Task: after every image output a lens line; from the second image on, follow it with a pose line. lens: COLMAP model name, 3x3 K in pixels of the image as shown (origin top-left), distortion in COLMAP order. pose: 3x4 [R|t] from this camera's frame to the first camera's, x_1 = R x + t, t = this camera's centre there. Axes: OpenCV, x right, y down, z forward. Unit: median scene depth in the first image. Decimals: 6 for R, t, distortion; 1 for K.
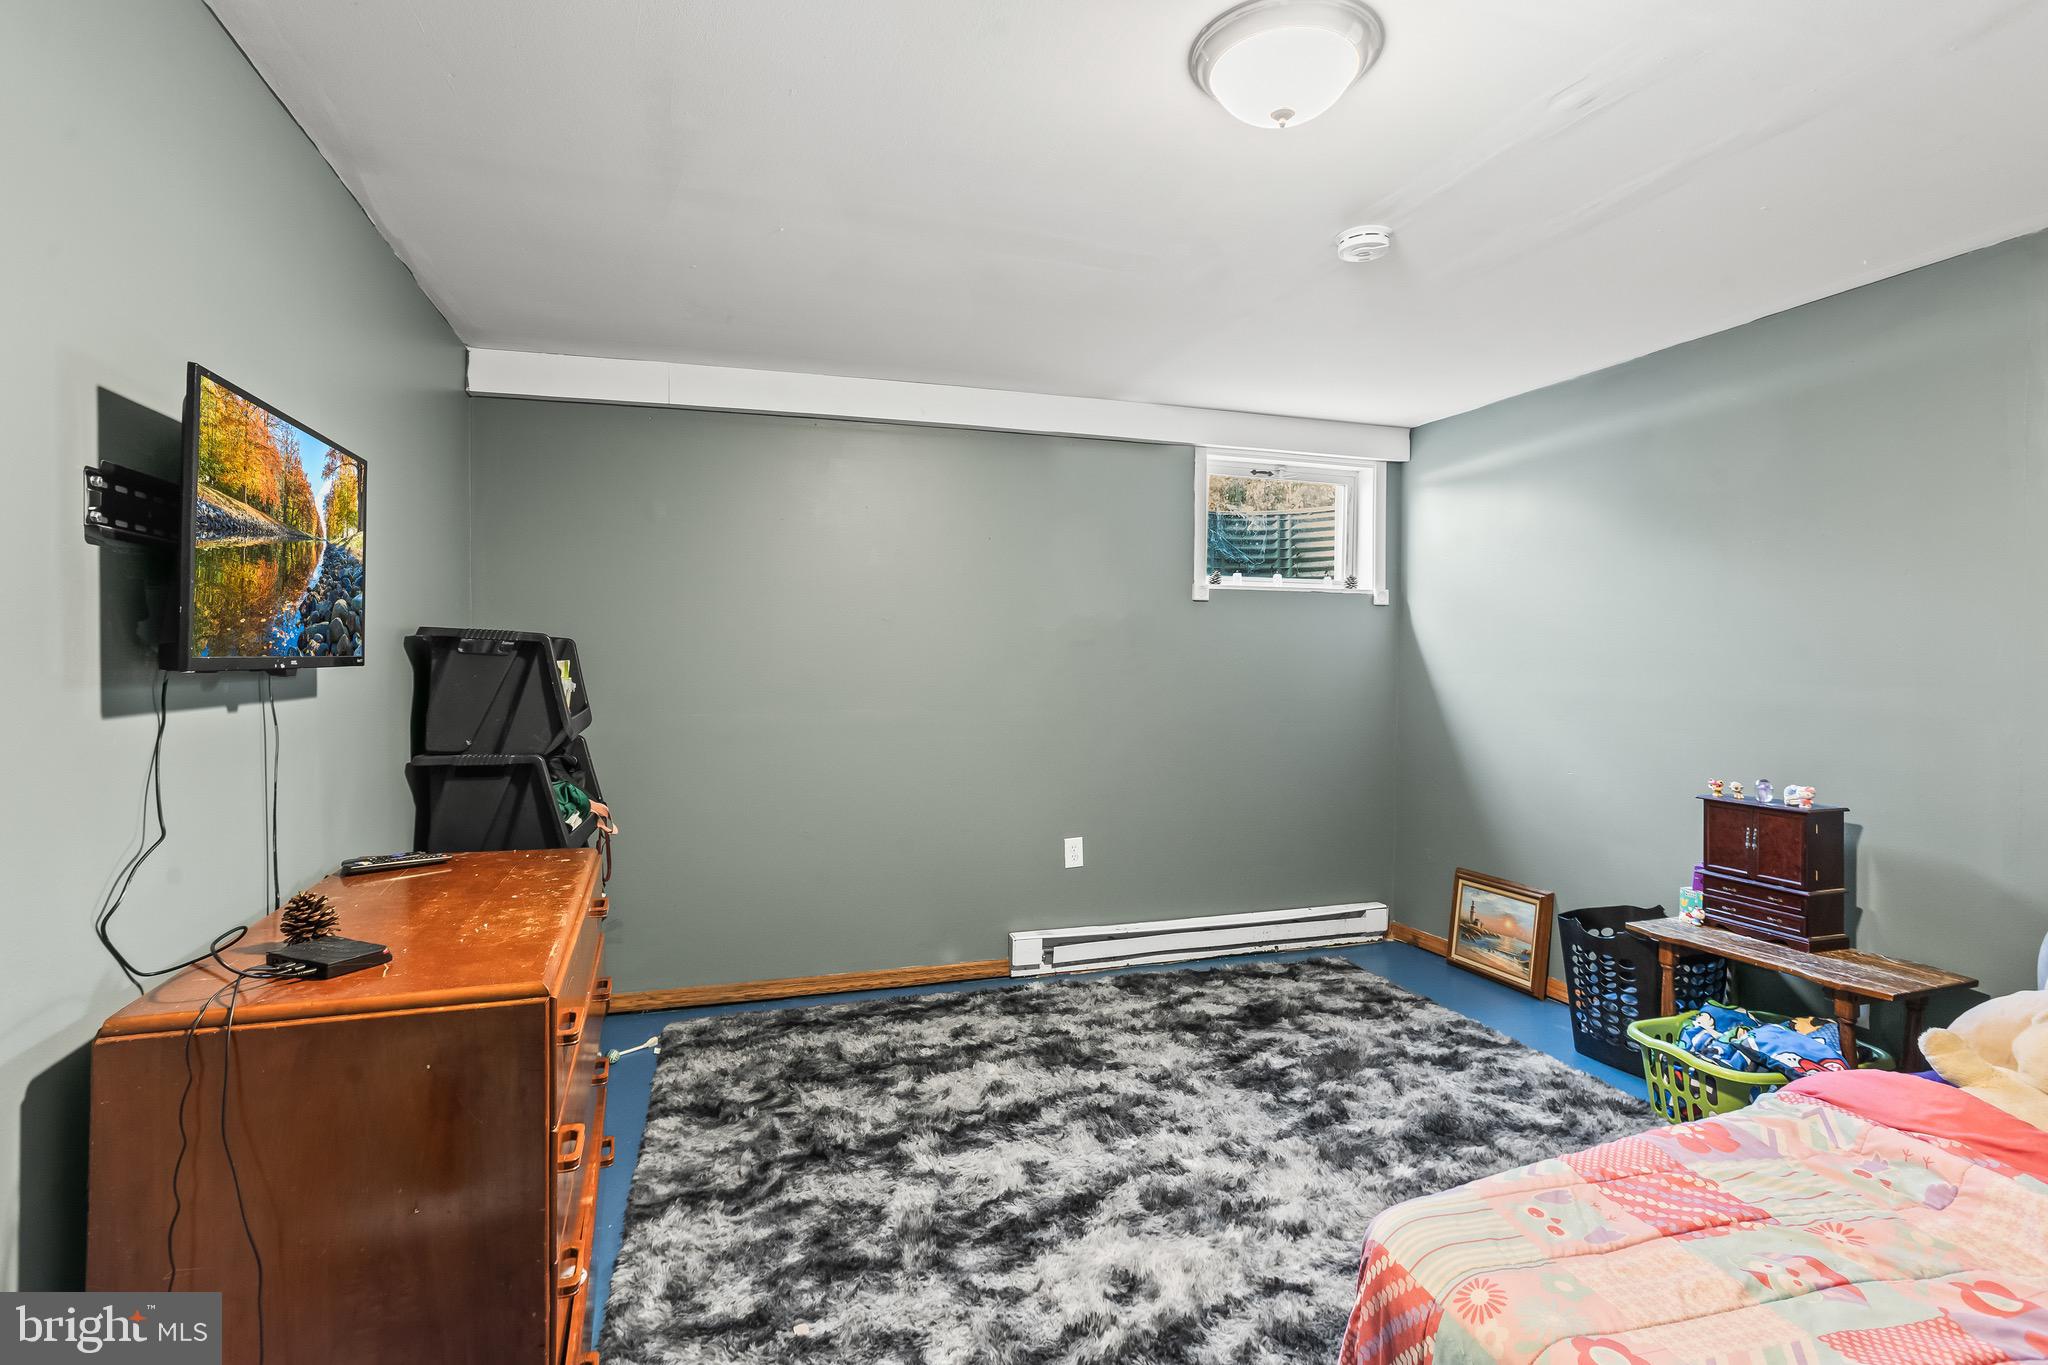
lens RADIAL K [[1012.7, 0, 1018.5], [0, 1012.7, 665.8], [0, 0, 1]] dist [-0.057394, 0.045210]
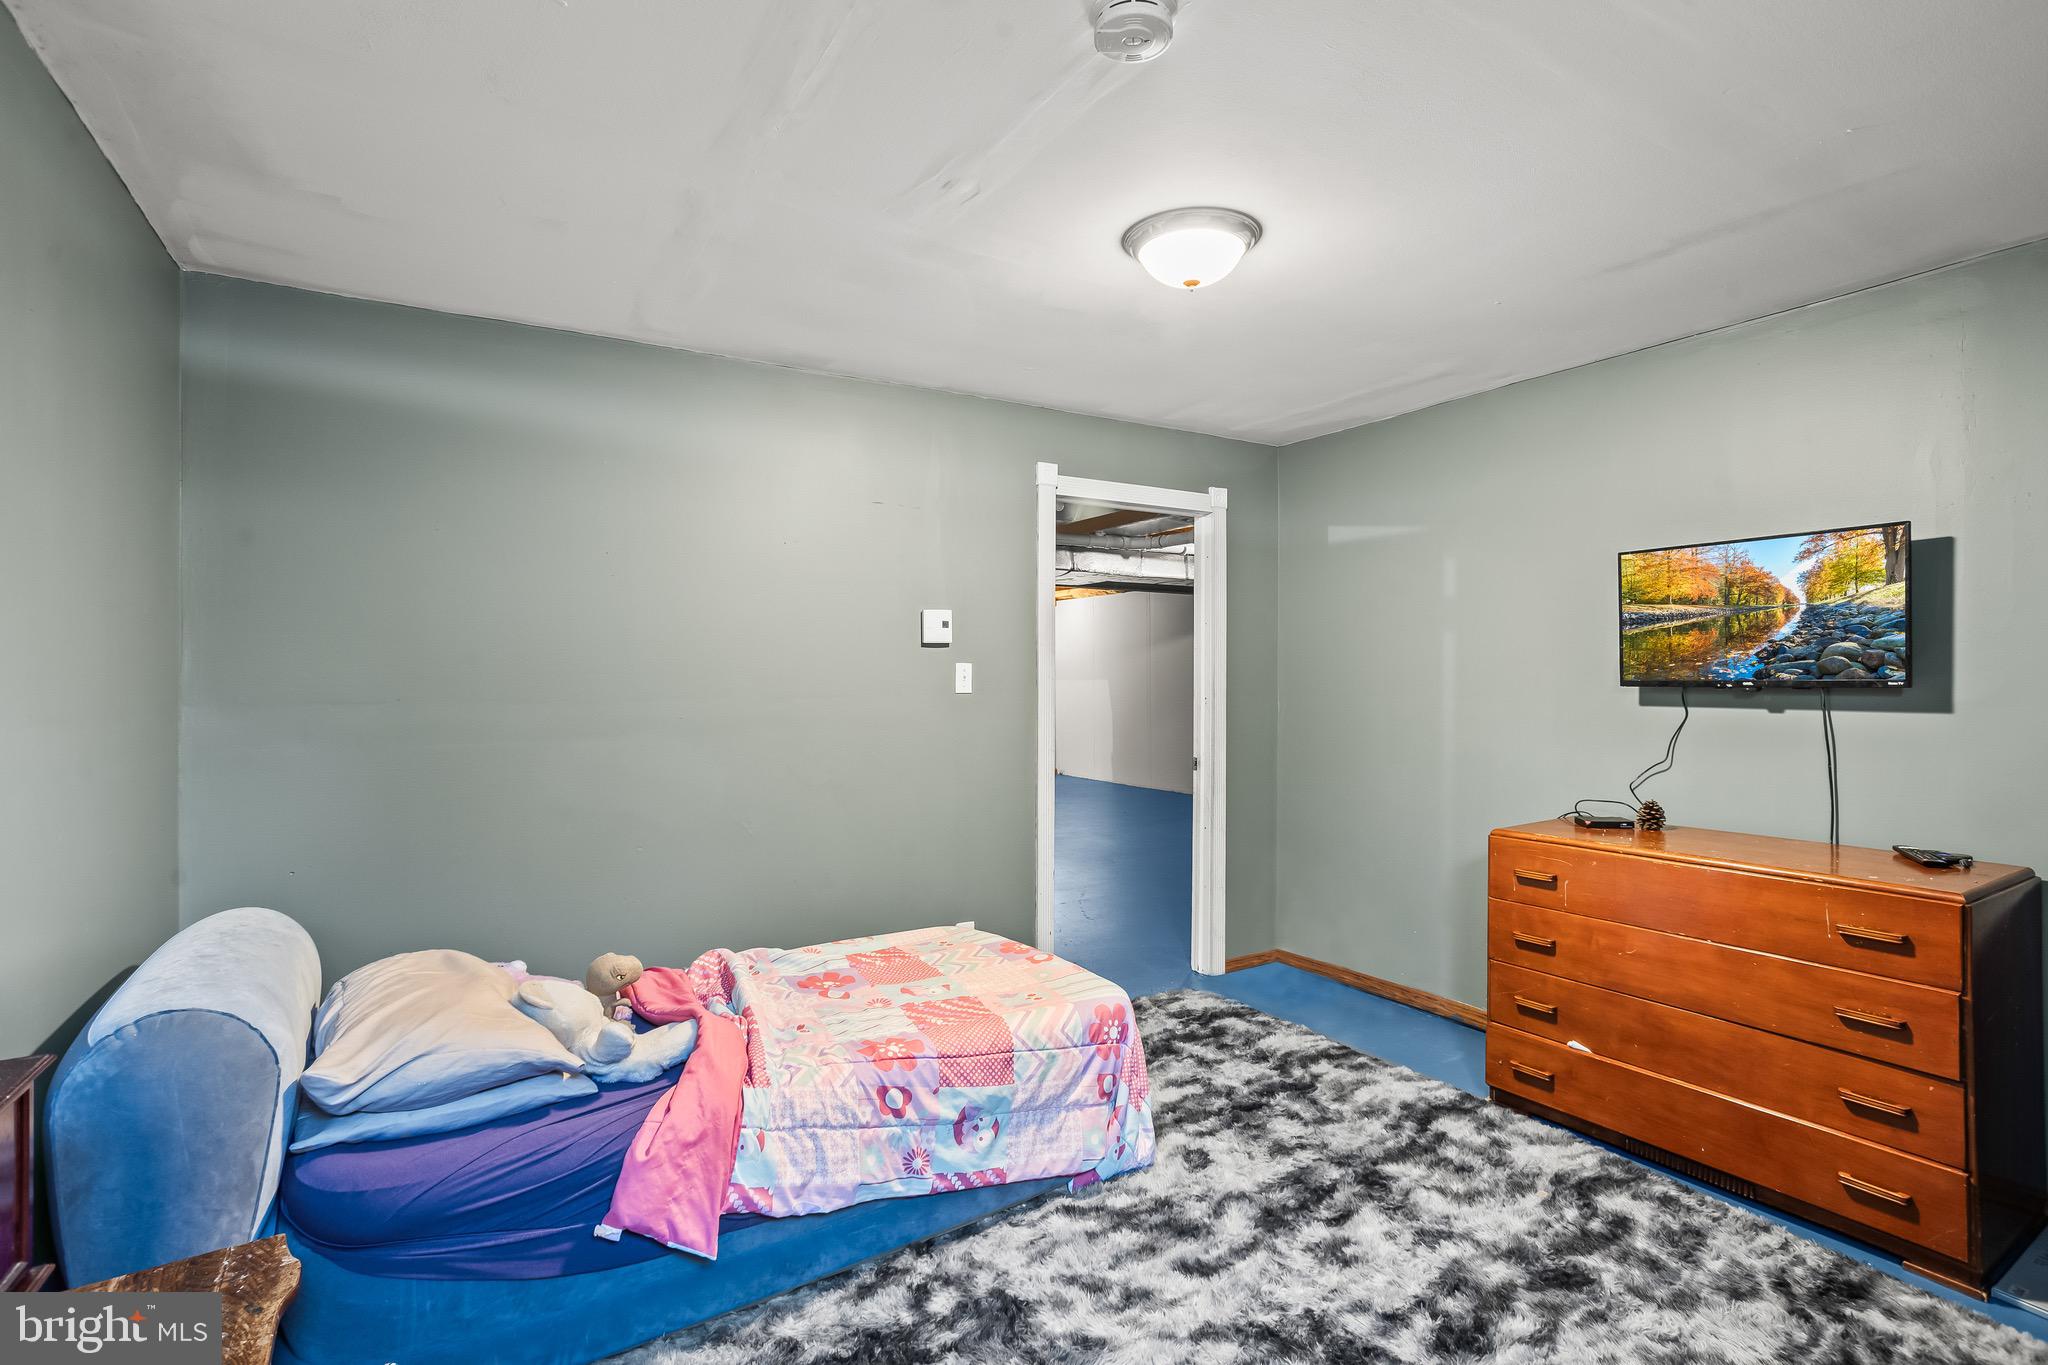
lens RADIAL K [[1012.7, 0, 1018.5], [0, 1012.7, 665.8], [0, 0, 1]] dist [-0.057394, 0.045210]
pose [[-0.979268, -0.004956, -0.202507, 0.650375], [-0.003372, 0.999961, -0.008164, -0.012889], [0.202540, -0.007312, -0.979247, 1.921980]]
